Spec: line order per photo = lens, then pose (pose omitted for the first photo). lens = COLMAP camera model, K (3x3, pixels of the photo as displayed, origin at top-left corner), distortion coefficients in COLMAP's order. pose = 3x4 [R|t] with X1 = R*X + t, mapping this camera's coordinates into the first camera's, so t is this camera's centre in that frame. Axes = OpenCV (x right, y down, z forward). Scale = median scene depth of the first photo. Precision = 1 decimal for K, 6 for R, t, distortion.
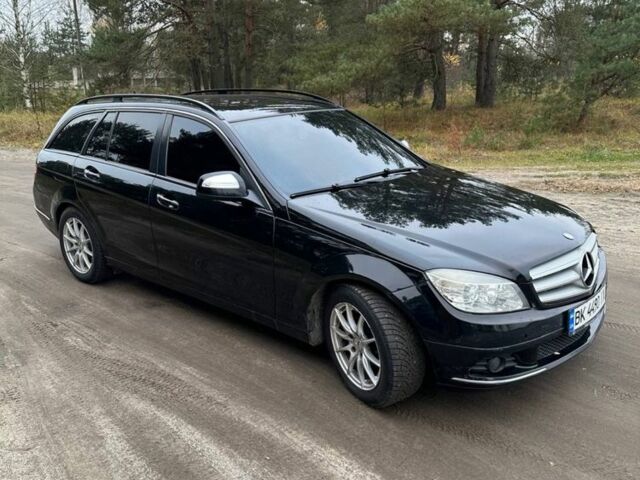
lens RADIAL K [[605.8, 0, 310.1], [0, 605.8, 234.2], [0, 0, 1]] dist [0.031500, 0.000000]
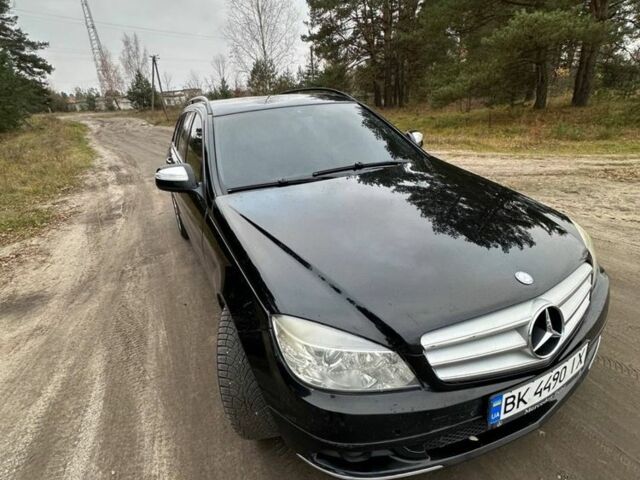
lens RADIAL K [[342.4, 0, 319.1], [0, 342.4, 241.9], [0, 0, 1]] dist [-0.006752, 0.004102]
pose [[0.933402, 0.100117, -0.344584, 0.269258], [-0.046607, 0.985980, 0.160222, -0.068653], [0.355794, -0.133492, 0.924982, 0.456191]]
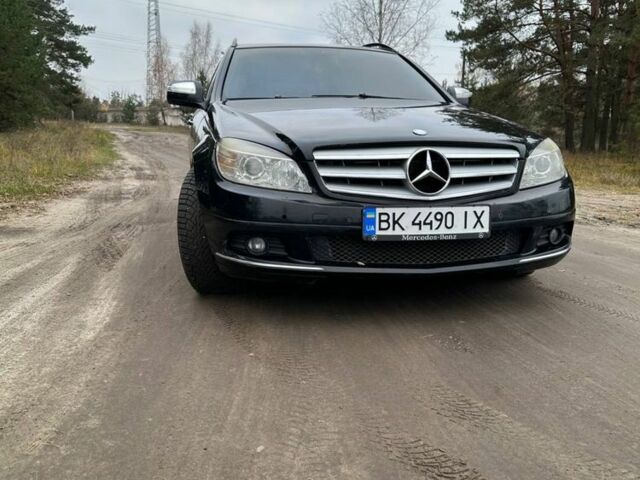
lens RADIAL K [[605.8, 0, 314.5], [0, 605.8, 237.0], [0, 0, 1]] dist [0.031500, 0.000000]
pose [[0.809619, 0.129451, -0.572503, 0.628002], [-0.182257, 0.982608, -0.035562, 0.154057], [0.557943, 0.133134, 0.819131, 0.223776]]
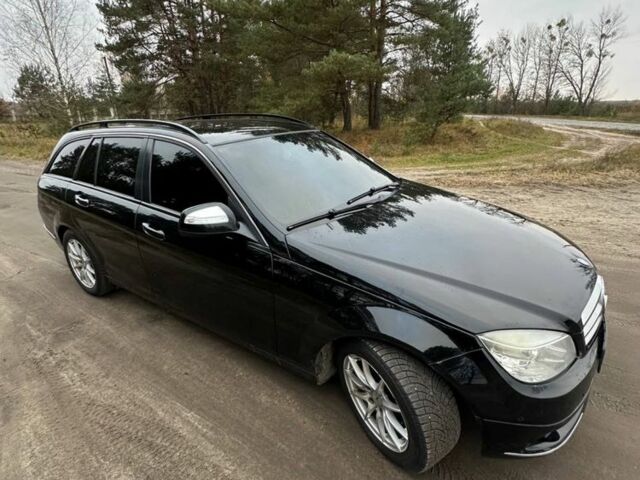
lens RADIAL K [[342.4, 0, 319.0], [0, 342.4, 242.6], [0, 0, 1]] dist [-0.006752, 0.004102]
pose [[0.988466, -0.062374, 0.137998, -0.051502], [0.046824, 0.992469, 0.113193, -0.086179], [-0.144019, -0.105426, 0.983943, 0.423238]]
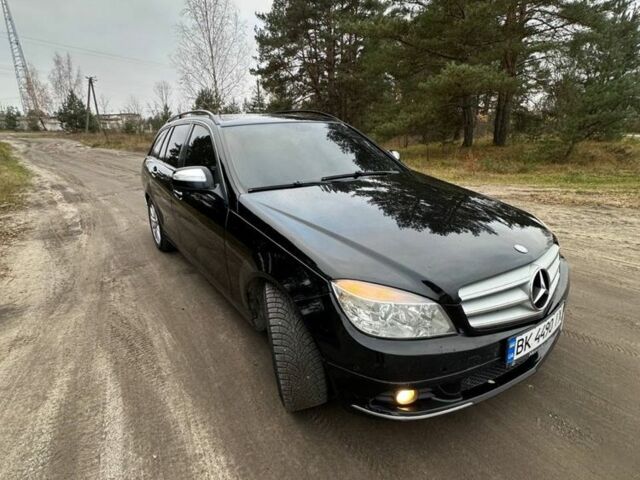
lens RADIAL K [[342.4, 0, 319.0], [0, 342.4, 242.5], [0, 0, 1]] dist [-0.006752, 0.004102]
pose [[0.978170, 0.068286, -0.196265, 0.188508], [-0.055711, 0.996067, 0.068899, -0.018584], [0.200198, -0.056460, 0.978127, 0.369848]]
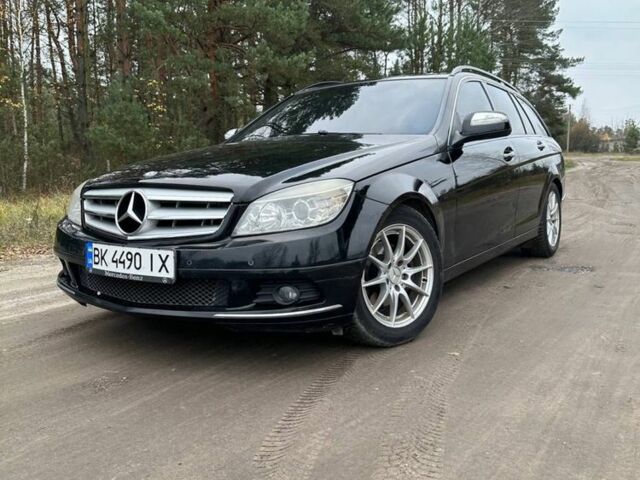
lens RADIAL K [[605.8, 0, 324.3], [0, 605.8, 239.2], [0, 0, 1]] dist [0.031500, 0.000000]
pose [[0.169504, 0.141898, -0.975261, 1.015124], [-0.253478, 0.962566, 0.095996, -0.039235], [0.952375, 0.230935, 0.199127, 0.859938]]
